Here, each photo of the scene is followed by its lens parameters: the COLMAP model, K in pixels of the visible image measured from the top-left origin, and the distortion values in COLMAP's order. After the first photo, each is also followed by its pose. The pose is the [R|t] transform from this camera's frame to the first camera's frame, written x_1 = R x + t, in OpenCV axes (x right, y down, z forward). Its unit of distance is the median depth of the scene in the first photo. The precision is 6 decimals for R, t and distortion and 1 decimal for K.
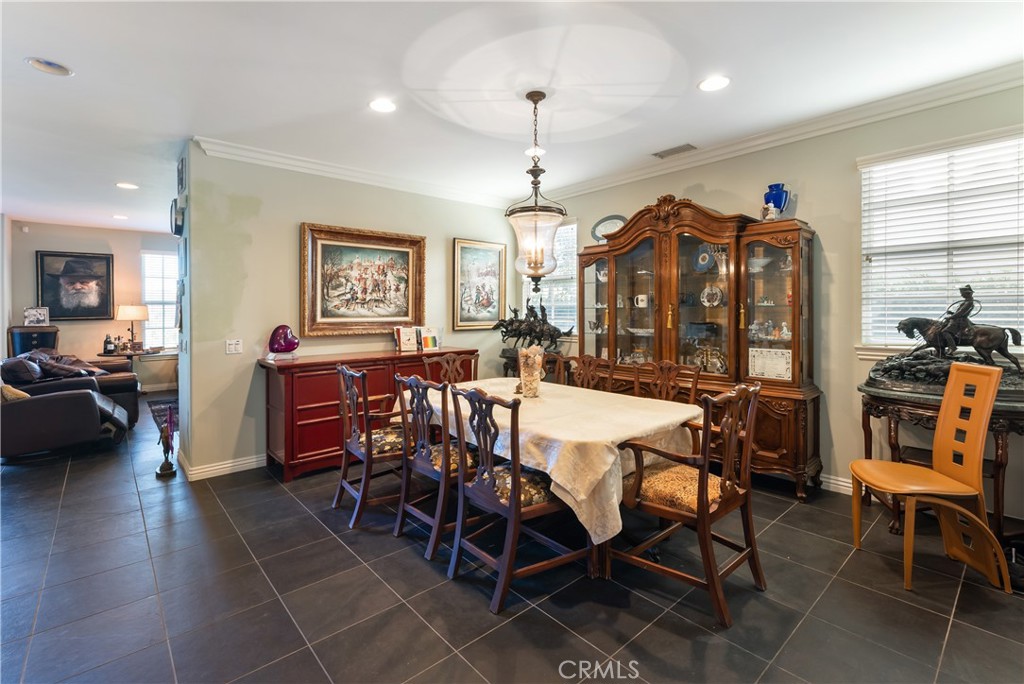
lens RADIAL K [[451.2, 0, 483.8], [0, 451.2, 312.5], [0, 0, 1]] dist [0.000011, -0.000238]
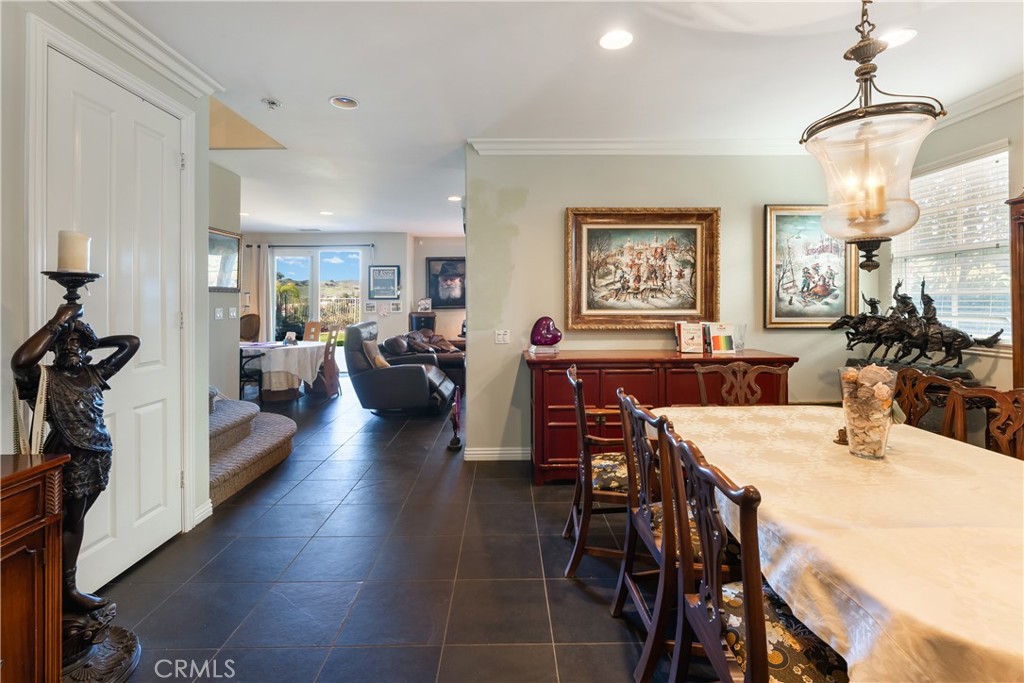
lens RADIAL K [[434.1, 0, 514.5], [0, 434.1, 296.2], [0, 0, 1]] dist [-0.000677, 0.000012]
pose [[0.777326, -0.005740, -0.629072, 0.070321], [-0.004078, 0.999891, -0.014163, -0.002219], [0.629085, 0.013575, 0.777218, 0.200250]]
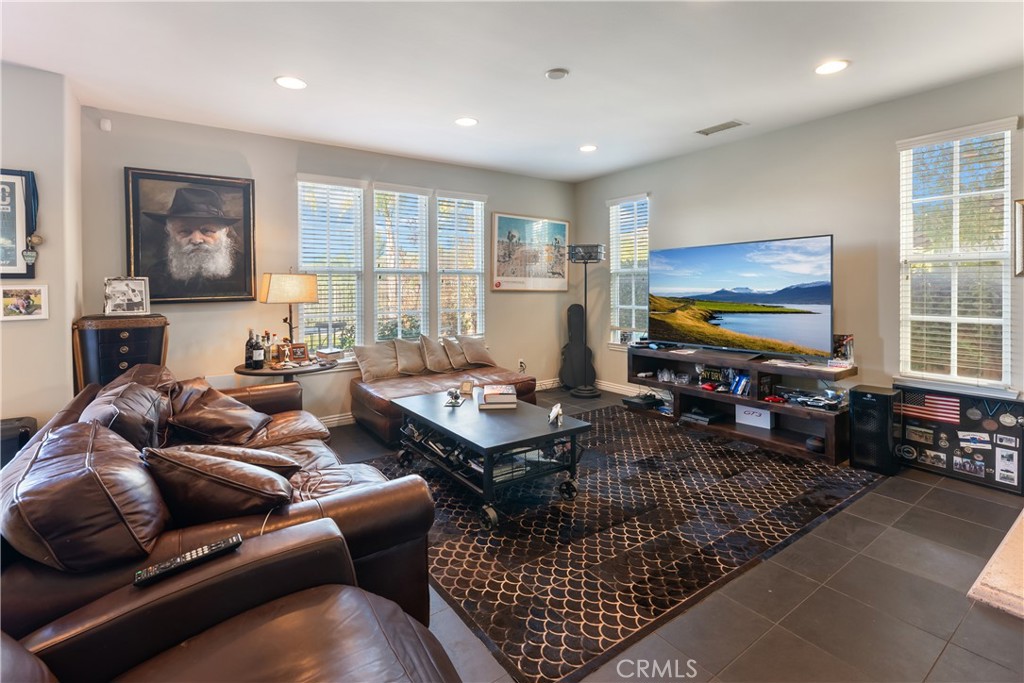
lens RADIAL K [[461.0, 0, 485.4], [0, 461.0, 289.7], [0, 0, 1]] dist [-0.004110, -0.000612]
pose [[0.994503, -0.003548, -0.104644, -0.752500], [0.003788, 0.999991, 0.002091, 0.003334], [0.104636, -0.002475, 0.994507, 0.741031]]
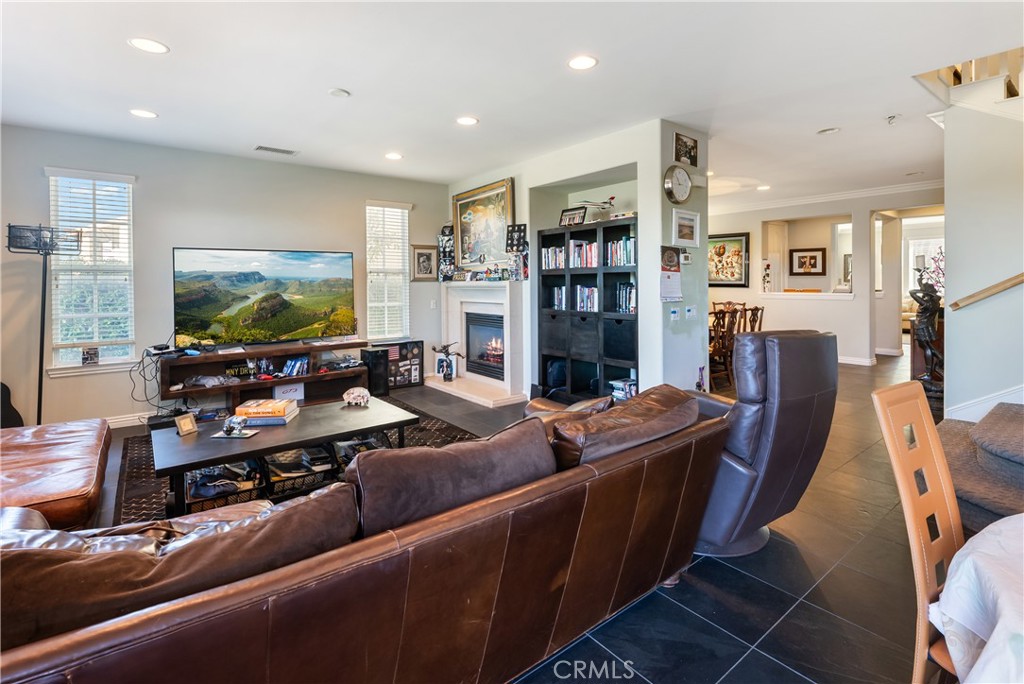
lens RADIAL K [[491.1, 0, 516.1], [0, 491.1, 289.1], [0, 0, 1]] dist [0.000084, -0.000006]
pose [[0.033207, -0.006560, 0.999427, -1.351410], [0.015761, 0.999858, 0.006039, 0.006662], [-0.999324, 0.015552, 0.033305, 1.041522]]
